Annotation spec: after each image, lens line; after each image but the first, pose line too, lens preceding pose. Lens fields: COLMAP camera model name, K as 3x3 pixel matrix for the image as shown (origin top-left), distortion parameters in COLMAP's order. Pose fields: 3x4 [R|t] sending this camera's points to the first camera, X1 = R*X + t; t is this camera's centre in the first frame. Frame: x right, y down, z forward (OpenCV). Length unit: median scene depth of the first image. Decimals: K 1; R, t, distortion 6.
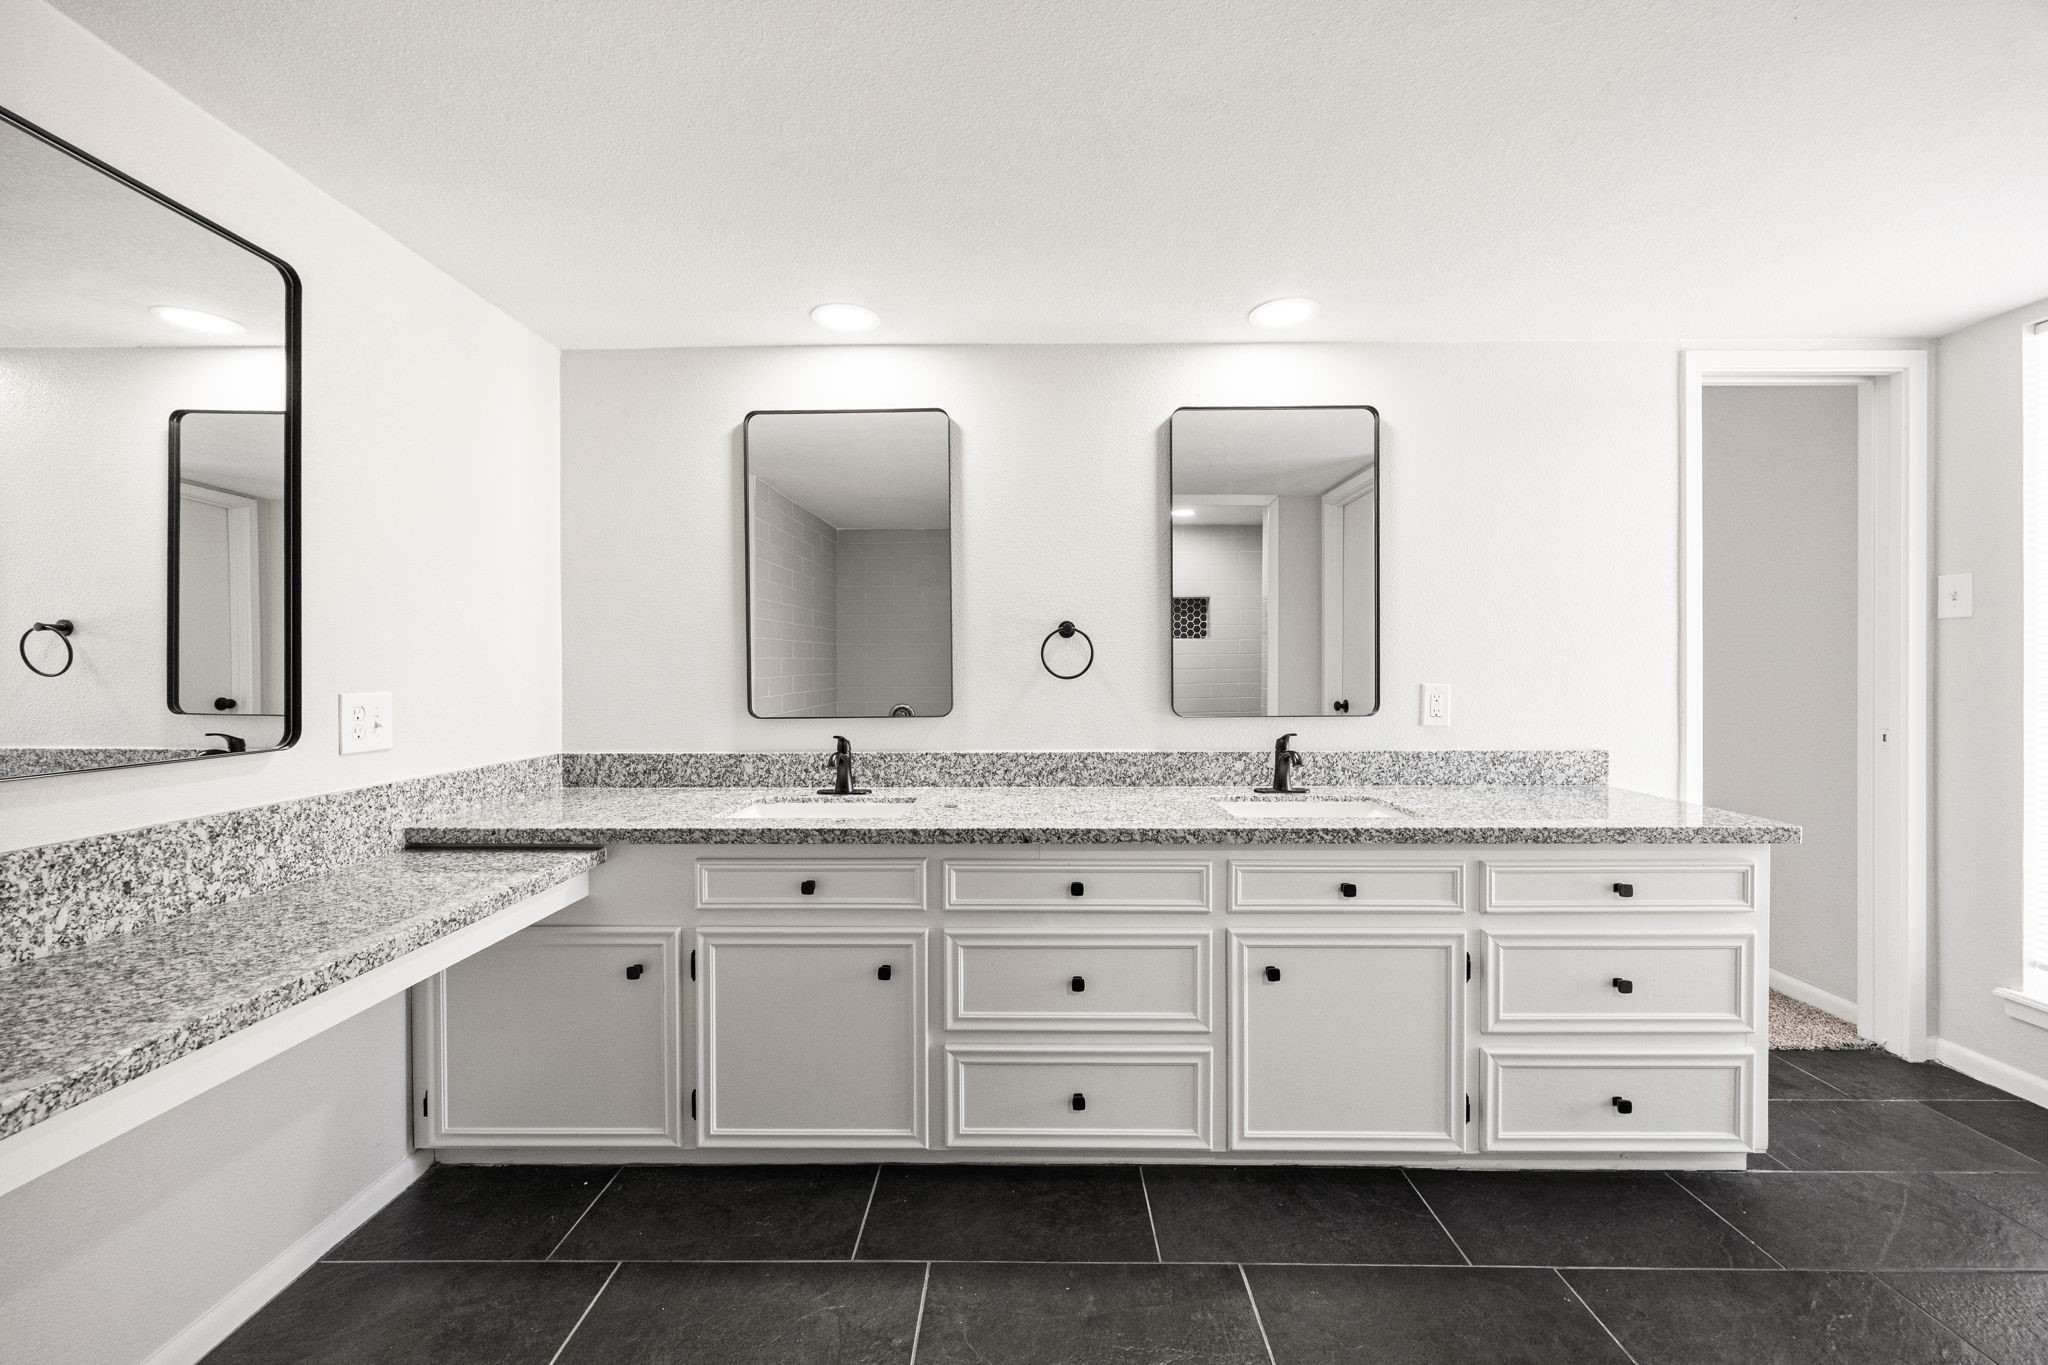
lens RADIAL K [[794.6, 0, 1025.9], [0, 794.6, 679.1], [0, 0, 1]] dist [0.009927, 0.000182]
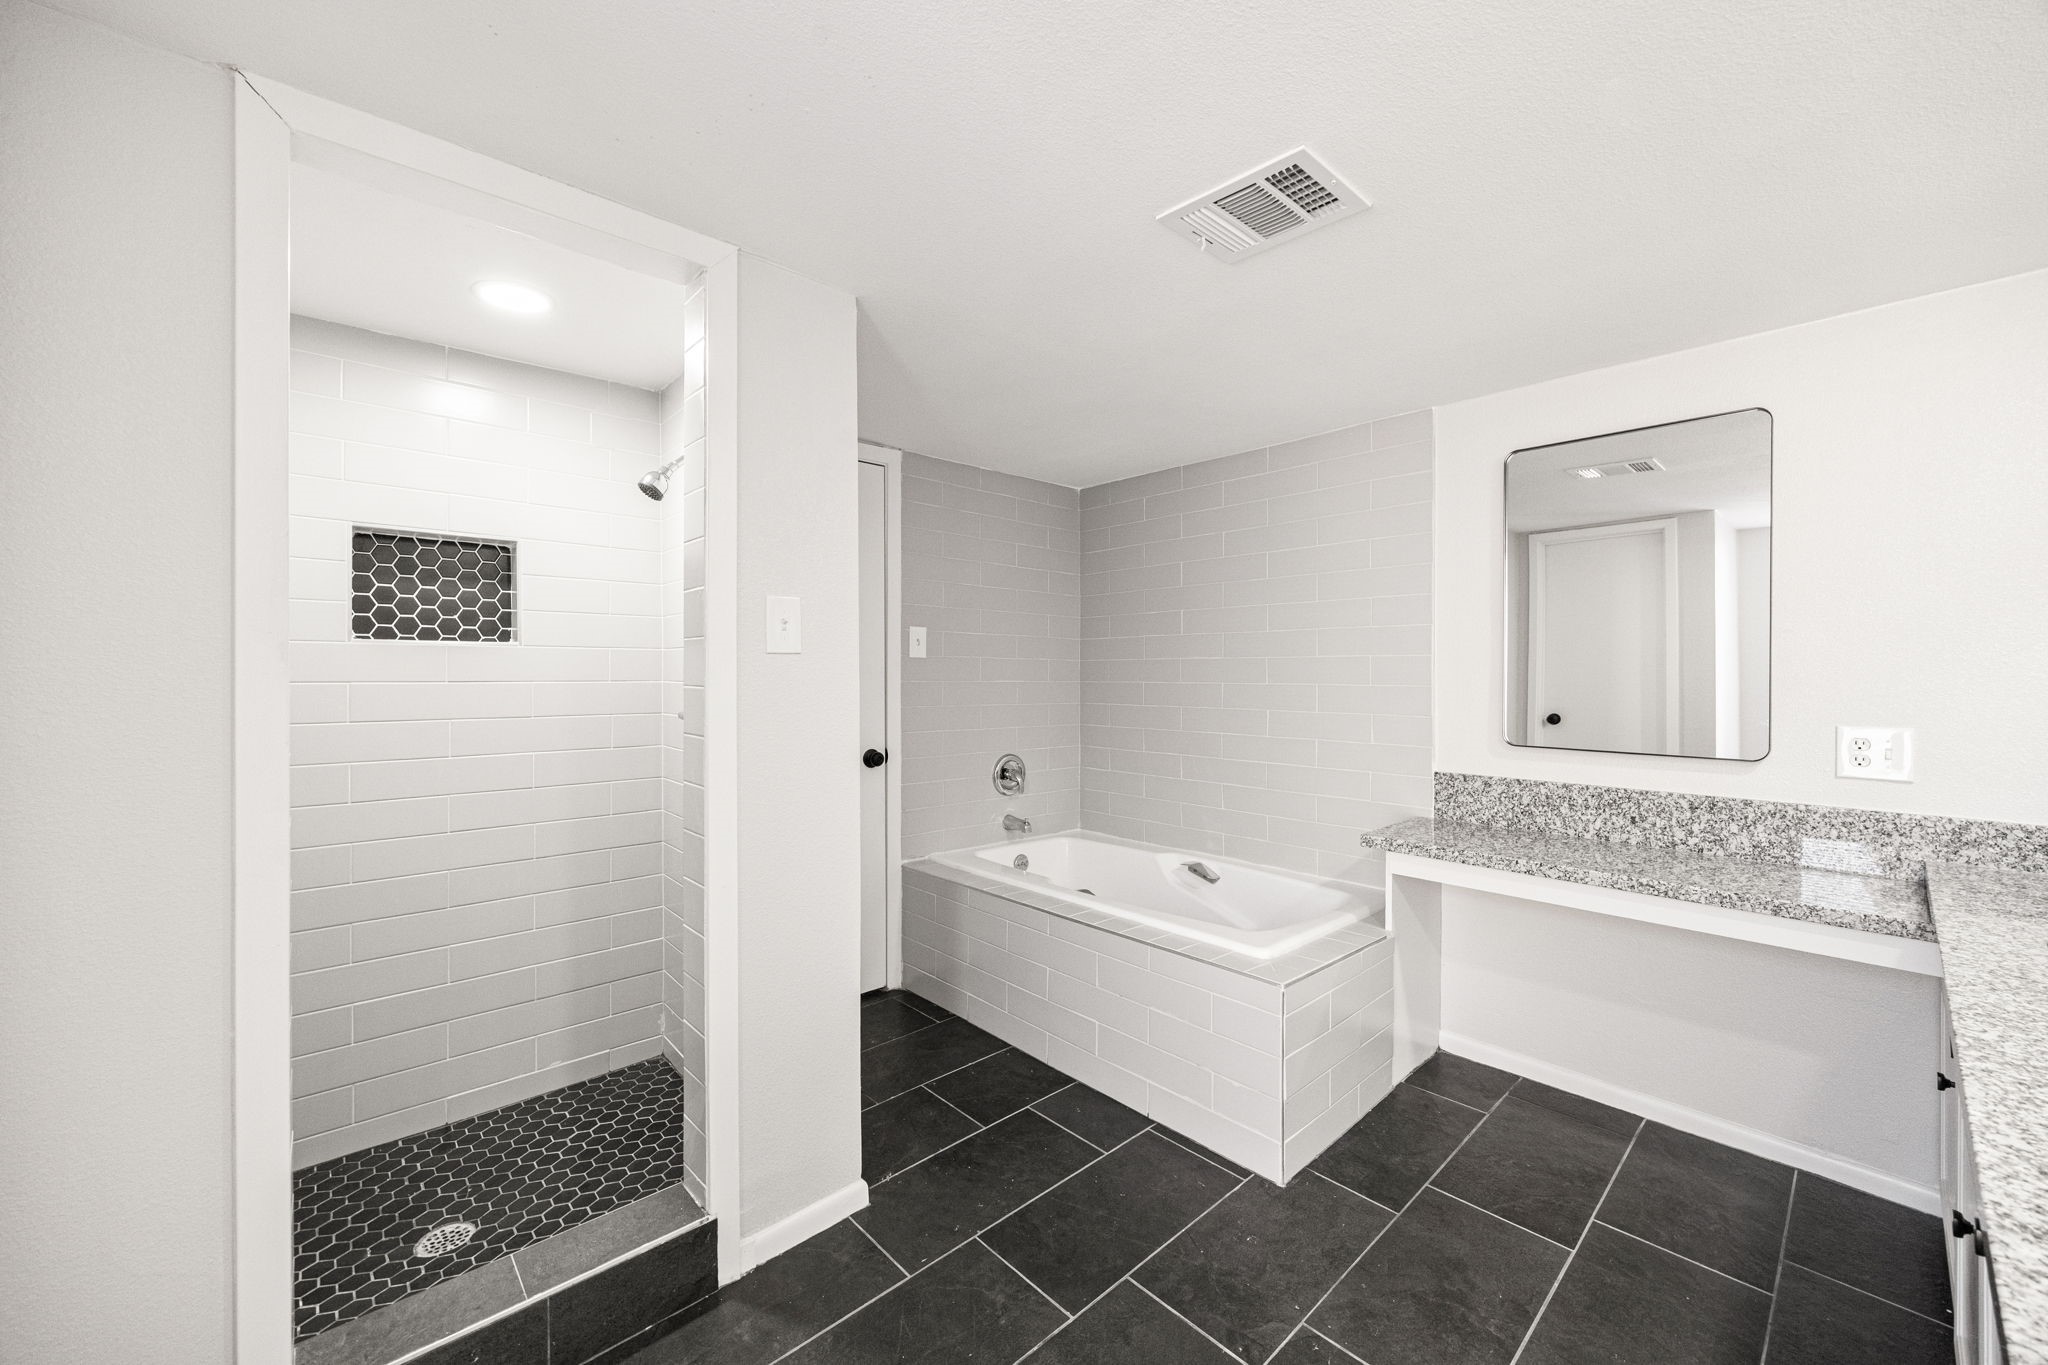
lens RADIAL K [[794.6, 0, 1029.1], [0, 794.6, 671.6], [0, 0, 1]] dist [0.009927, 0.000182]
pose [[-0.732619, 0.002424, -0.680634, 1.007979], [-0.009842, 0.999851, 0.014155, -0.080513], [0.680567, 0.017069, -0.732487, 1.256811]]
